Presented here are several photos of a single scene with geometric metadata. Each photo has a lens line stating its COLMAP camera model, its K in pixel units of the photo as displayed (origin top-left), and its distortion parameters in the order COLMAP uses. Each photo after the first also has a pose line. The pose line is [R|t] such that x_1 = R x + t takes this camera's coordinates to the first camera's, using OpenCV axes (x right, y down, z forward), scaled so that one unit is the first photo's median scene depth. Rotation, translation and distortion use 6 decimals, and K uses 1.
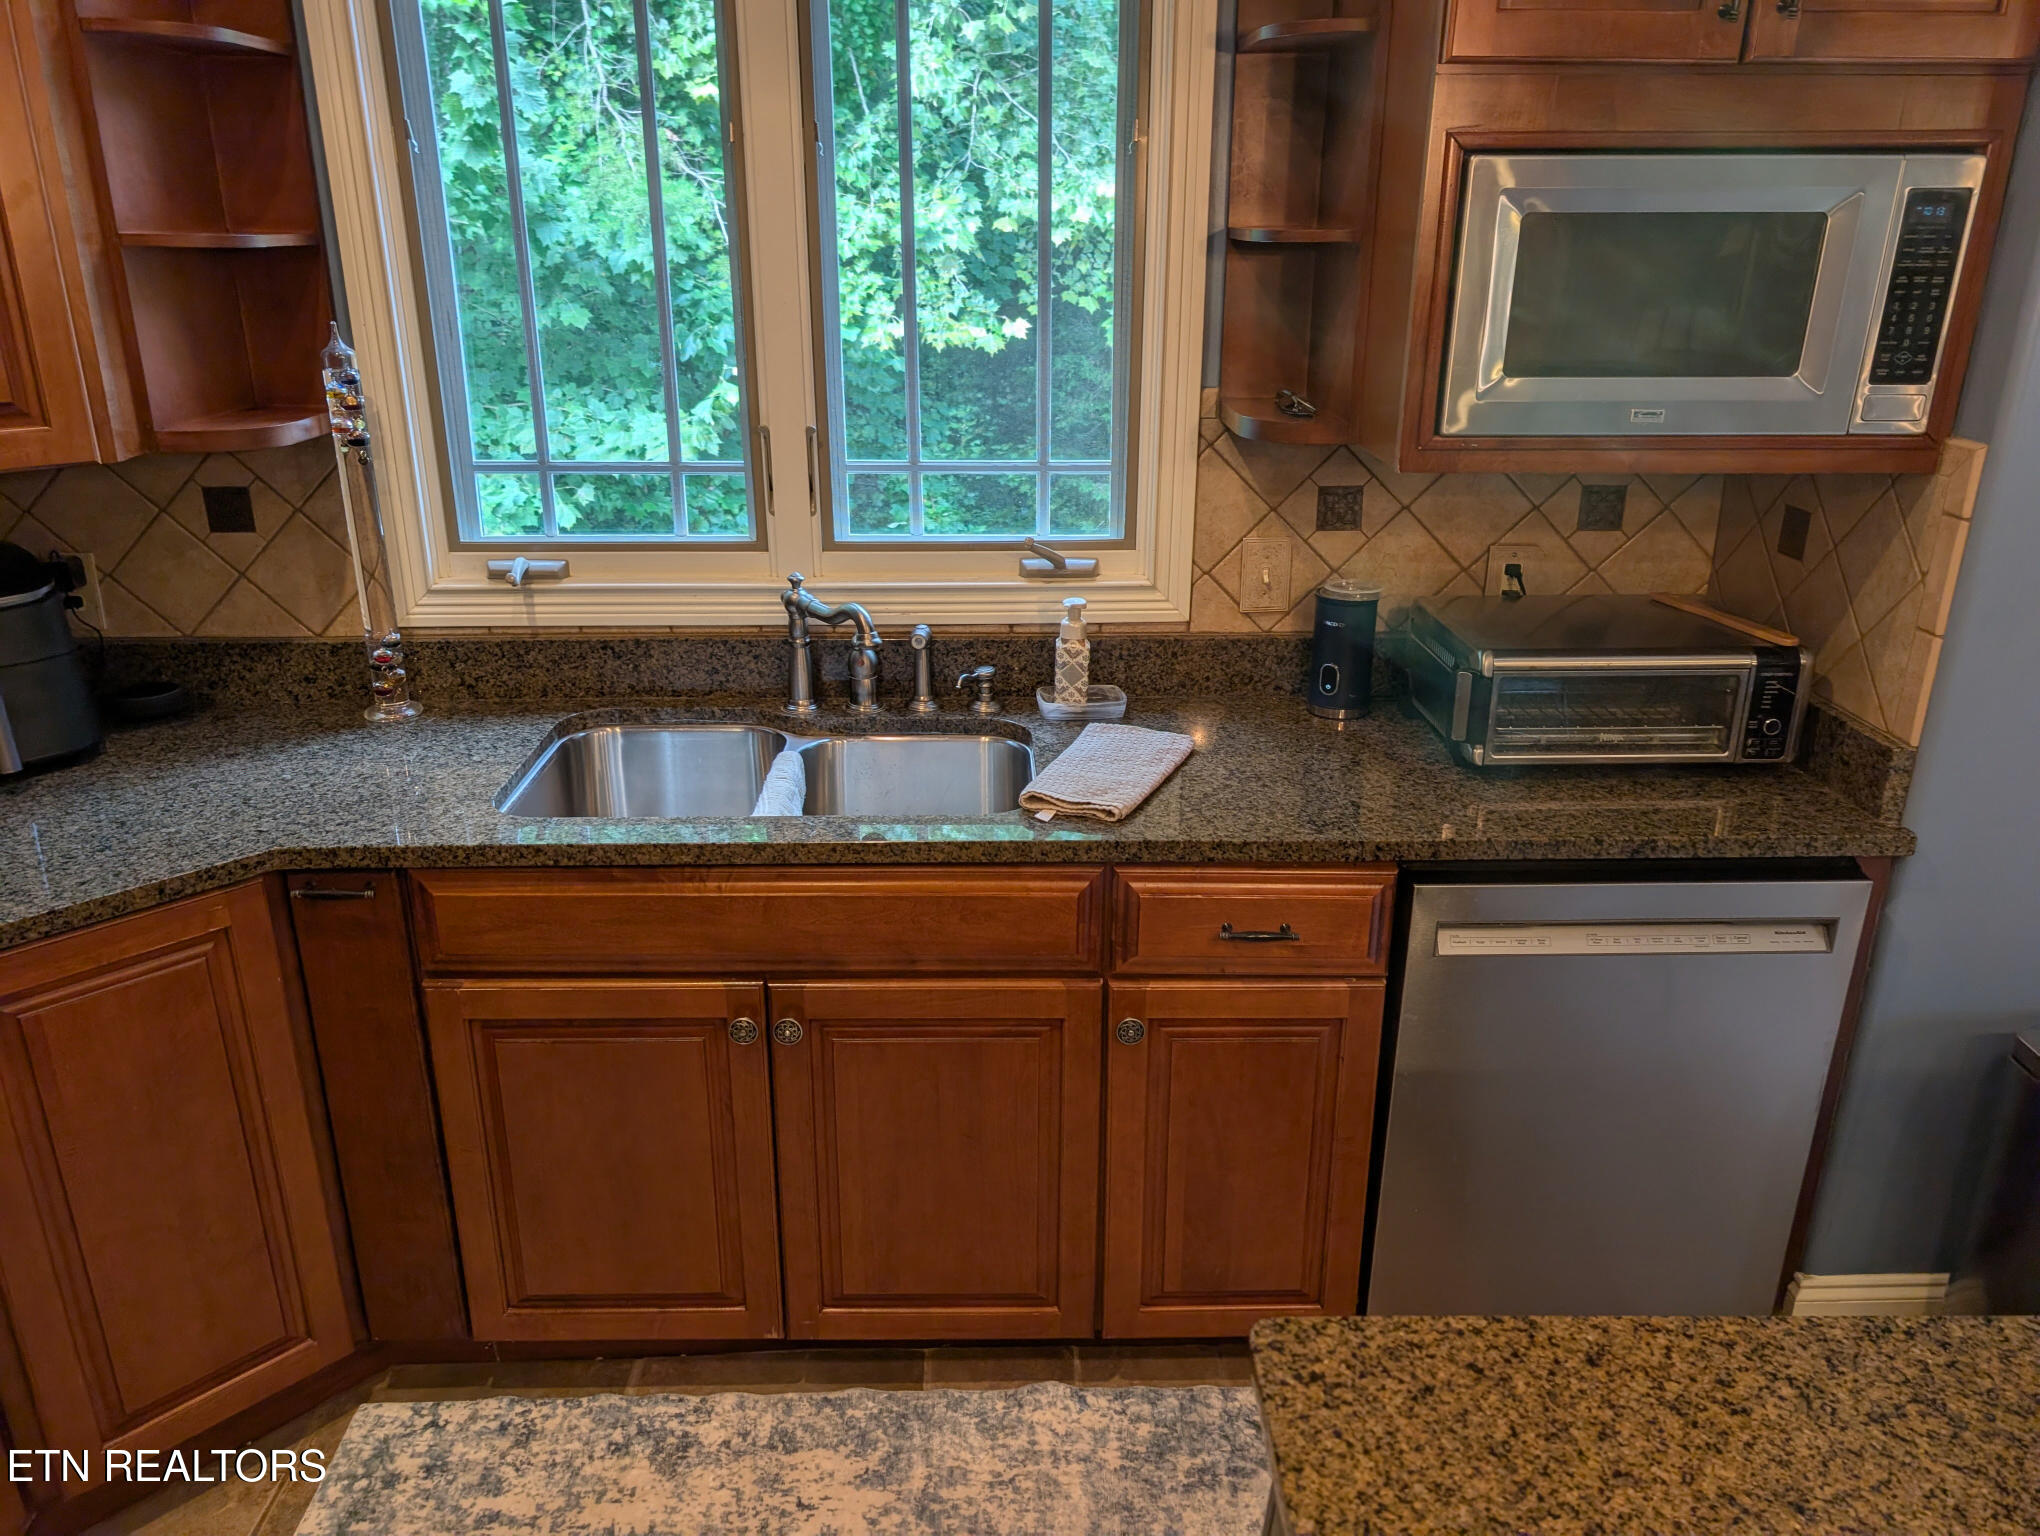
lens RADIAL K [[1471.8, 0, 1017.4], [0, 1471.8, 754.8], [0, 0, 1]] dist [0.020368, -0.014238]
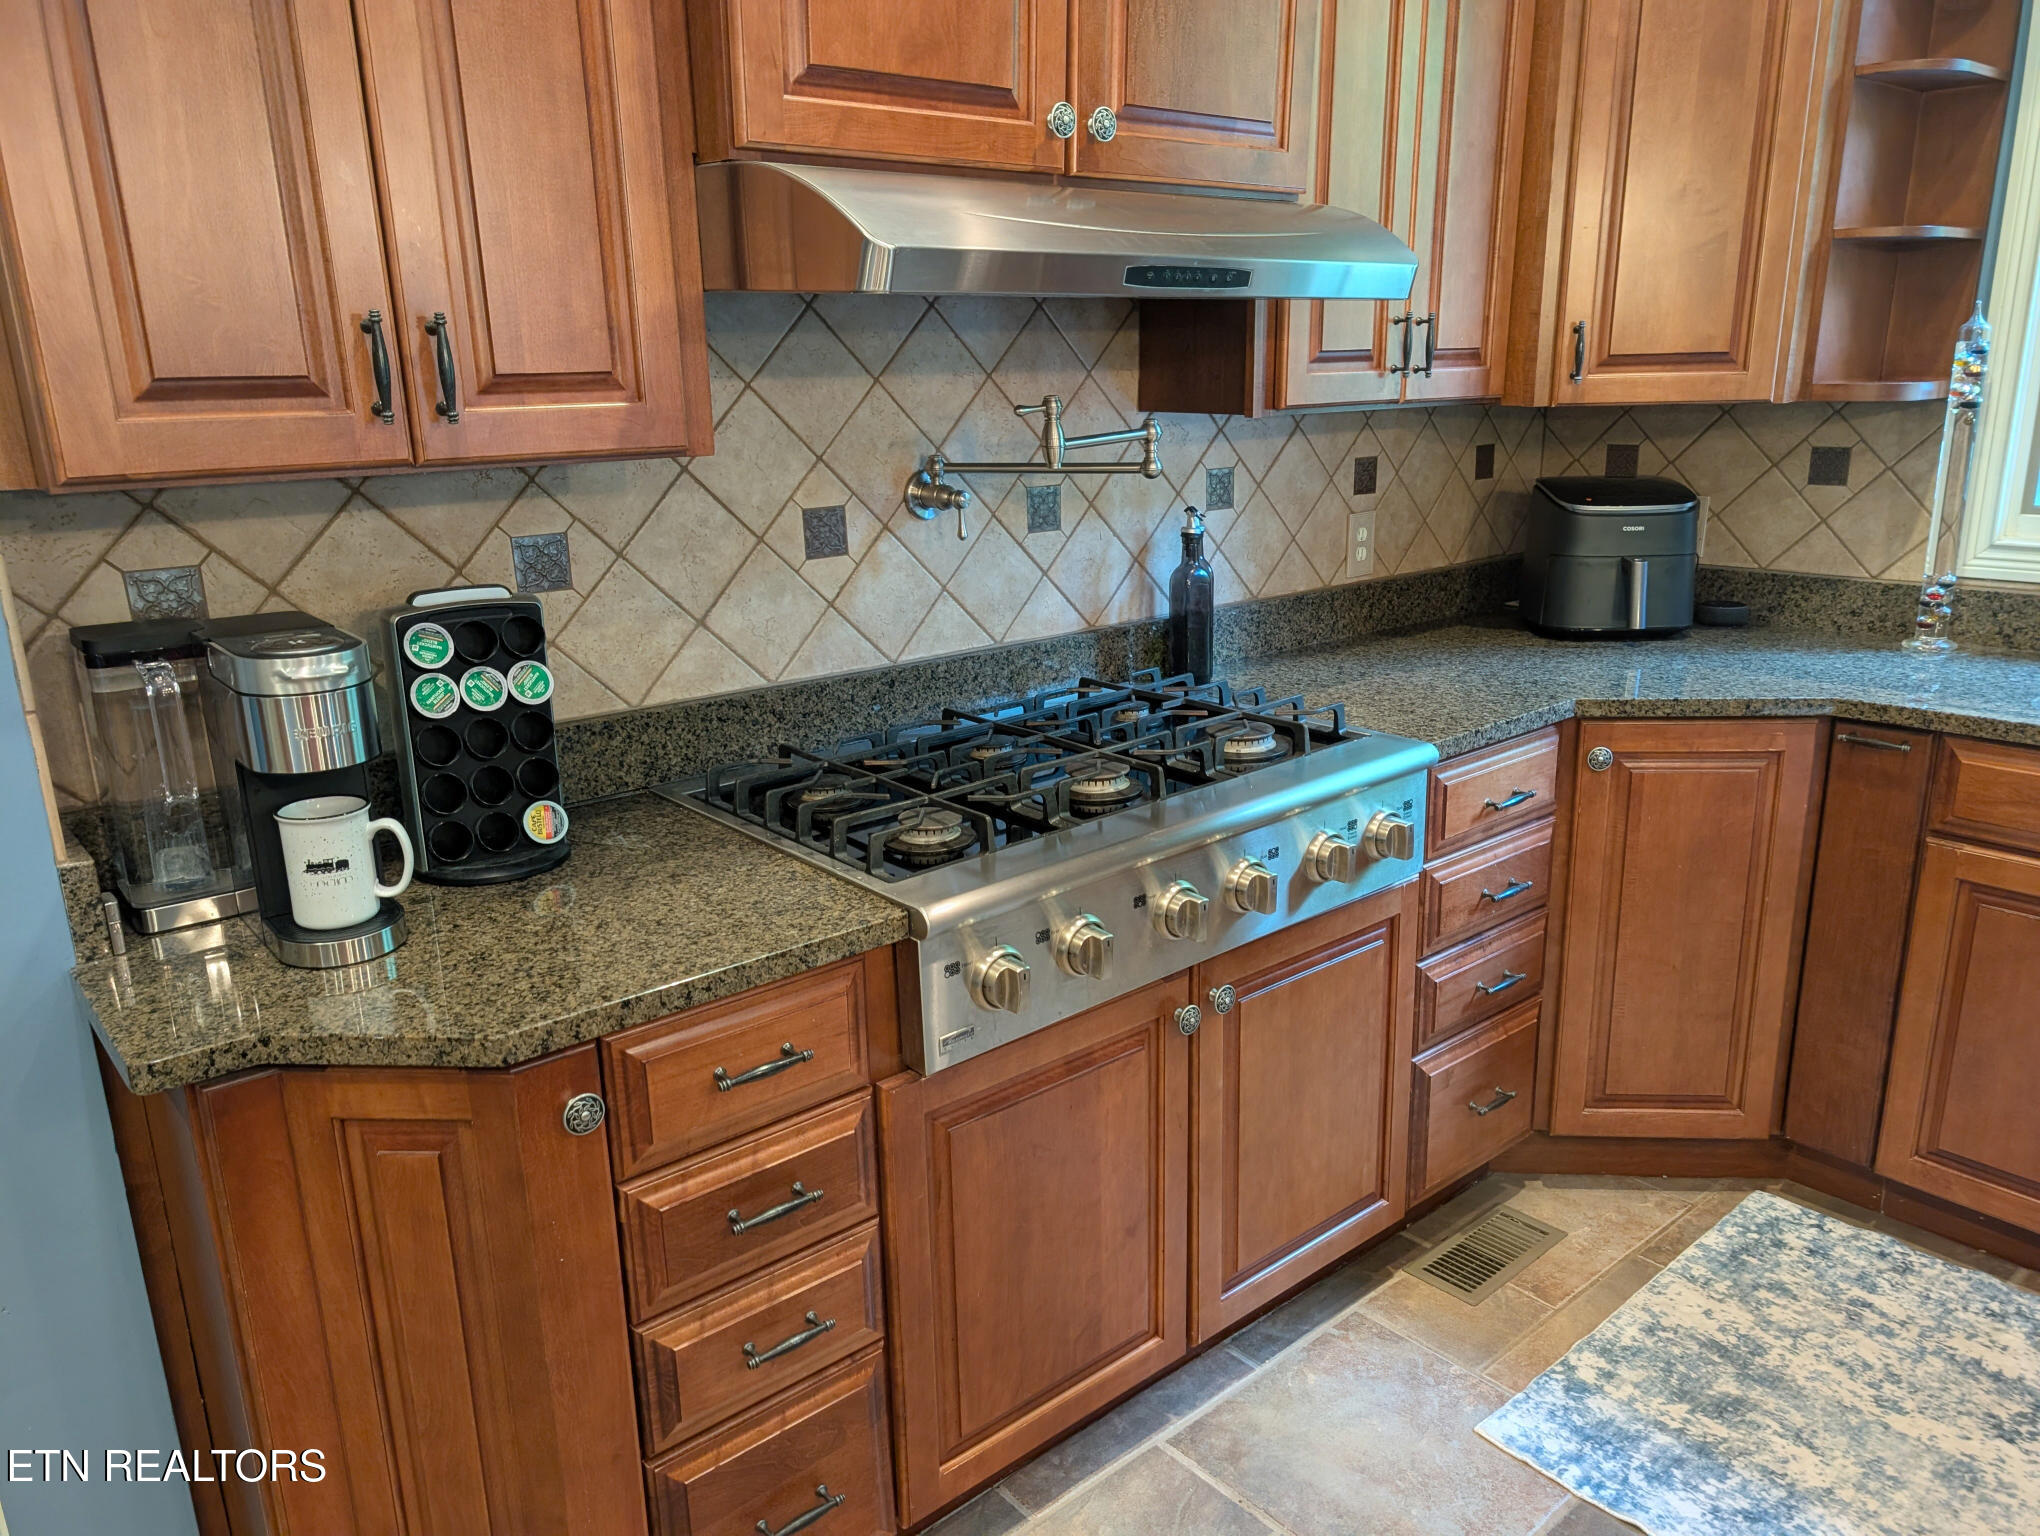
lens RADIAL K [[1471.8, 0, 1037.4], [0, 1471.8, 779.5], [0, 0, 1]] dist [0.020368, -0.014238]
pose [[0.636484, 0.196252, -0.745904, 0.015506], [-0.238795, 0.969710, 0.051371, 0.198257], [0.733393, 0.145421, 0.664069, -0.282894]]
